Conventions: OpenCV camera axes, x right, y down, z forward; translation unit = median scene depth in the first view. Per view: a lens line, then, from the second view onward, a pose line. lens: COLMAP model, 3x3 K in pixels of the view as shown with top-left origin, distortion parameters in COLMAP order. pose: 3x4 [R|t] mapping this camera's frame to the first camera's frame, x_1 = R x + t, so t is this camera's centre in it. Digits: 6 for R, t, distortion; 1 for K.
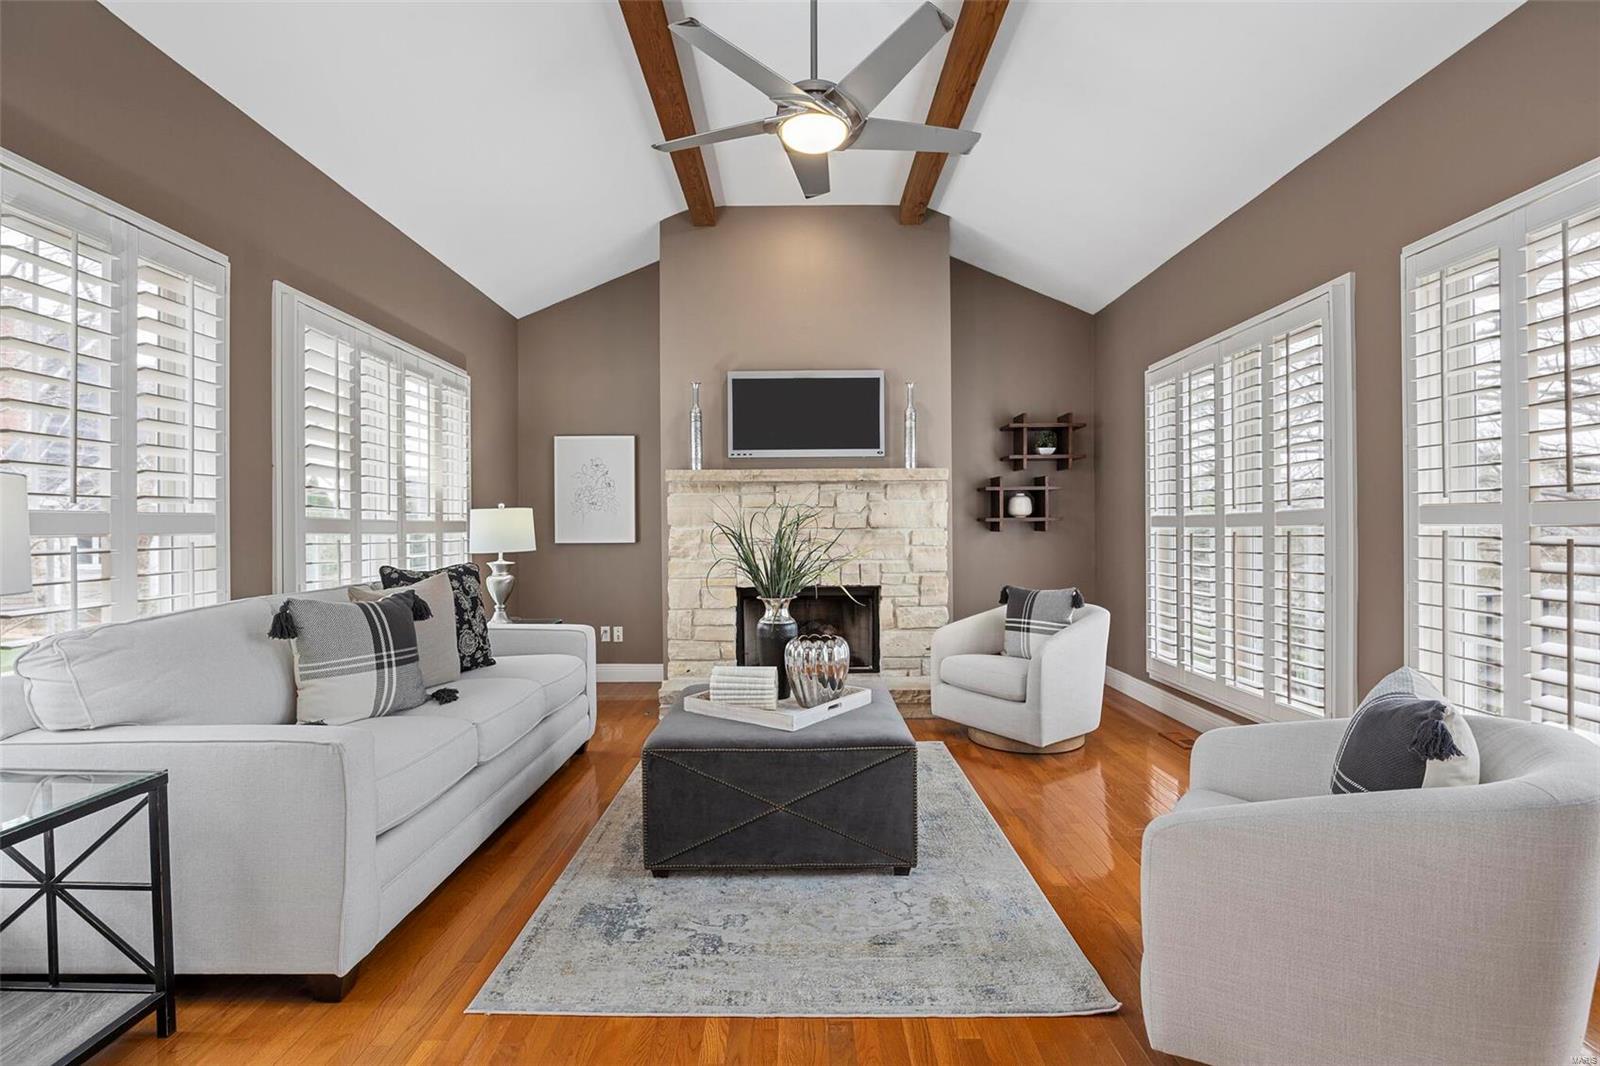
lens RADIAL K [[765.3, 0, 796.0], [0, 765.3, 533.2], [0, 0, 1]] dist [-0.018653, 0.000998]
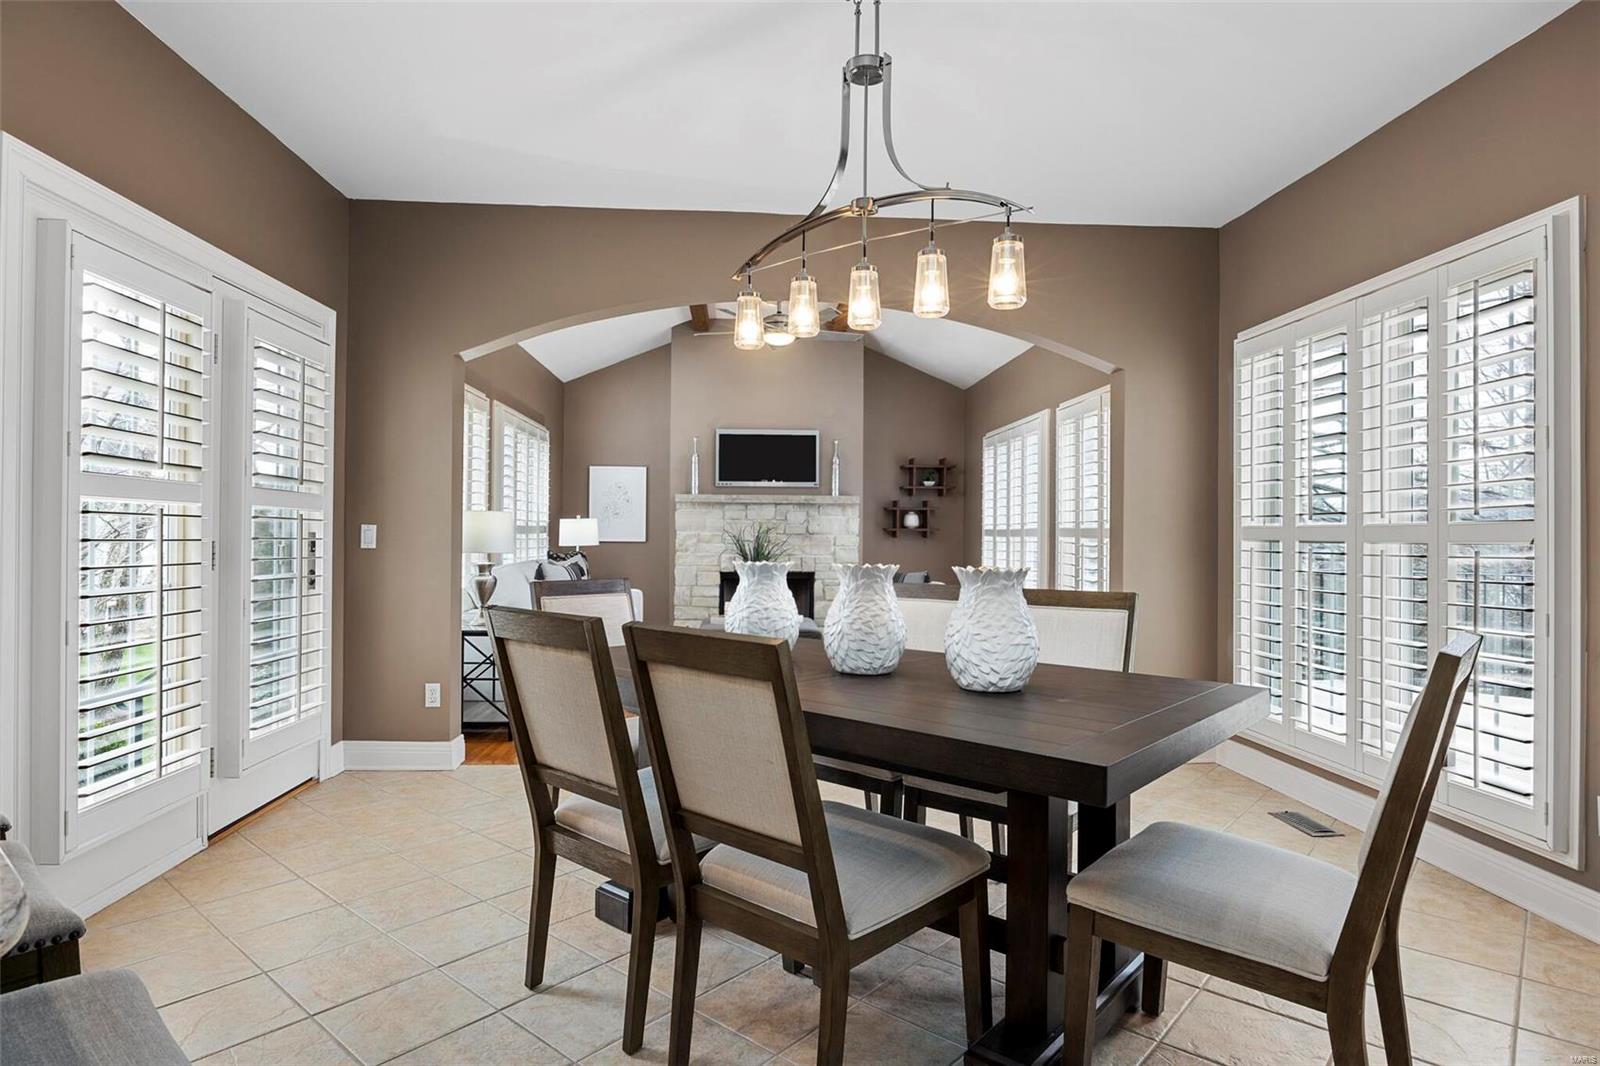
lens RADIAL K [[889.1, 0, 794.6], [0, 889.1, 531.7], [0, 0, 1]] dist [-0.013696, 0.002541]
pose [[0.997773, 0.014994, 0.064999, -0.053769], [-0.014435, 0.999855, -0.009068, 0.005793], [-0.065125, 0.008109, 0.997844, -0.891344]]
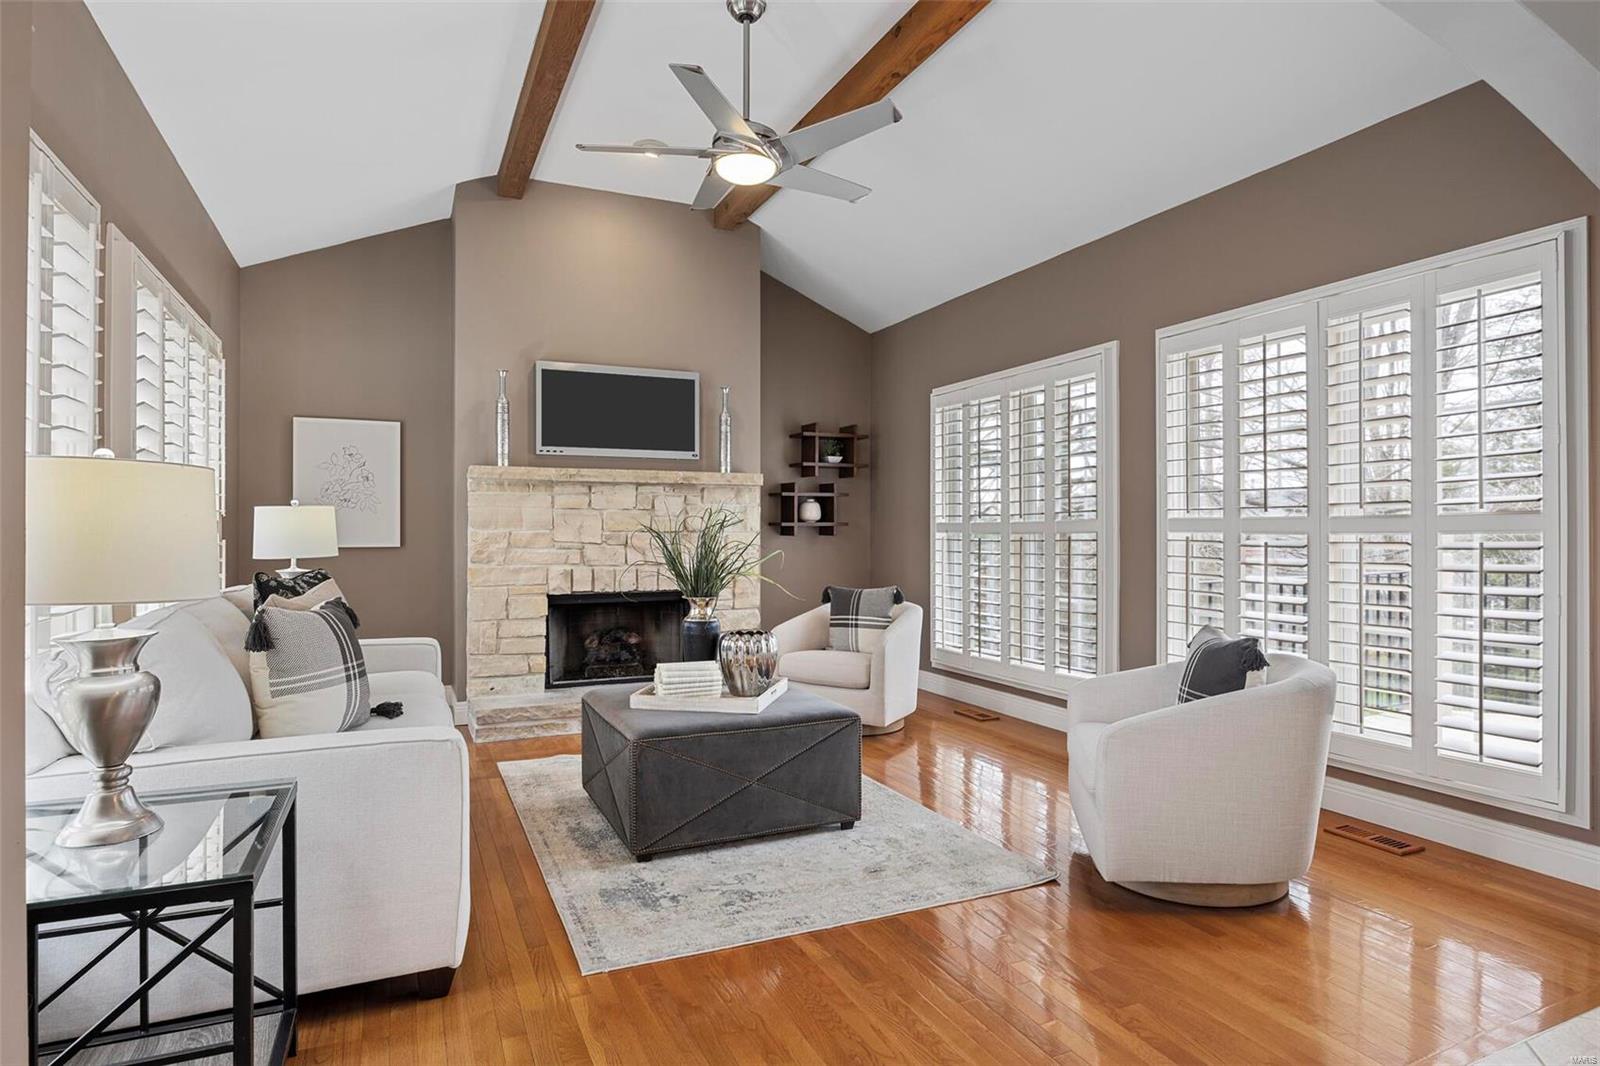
lens RADIAL K [[889.1, 0, 806.0], [0, 889.1, 532.3], [0, 0, 1]] dist [-0.013696, 0.002541]
pose [[0.906514, 0.006152, 0.422131, -0.287365], [-0.003522, 0.999969, -0.007009, 0.001801], [-0.422161, 0.004867, 0.906508, -0.121414]]
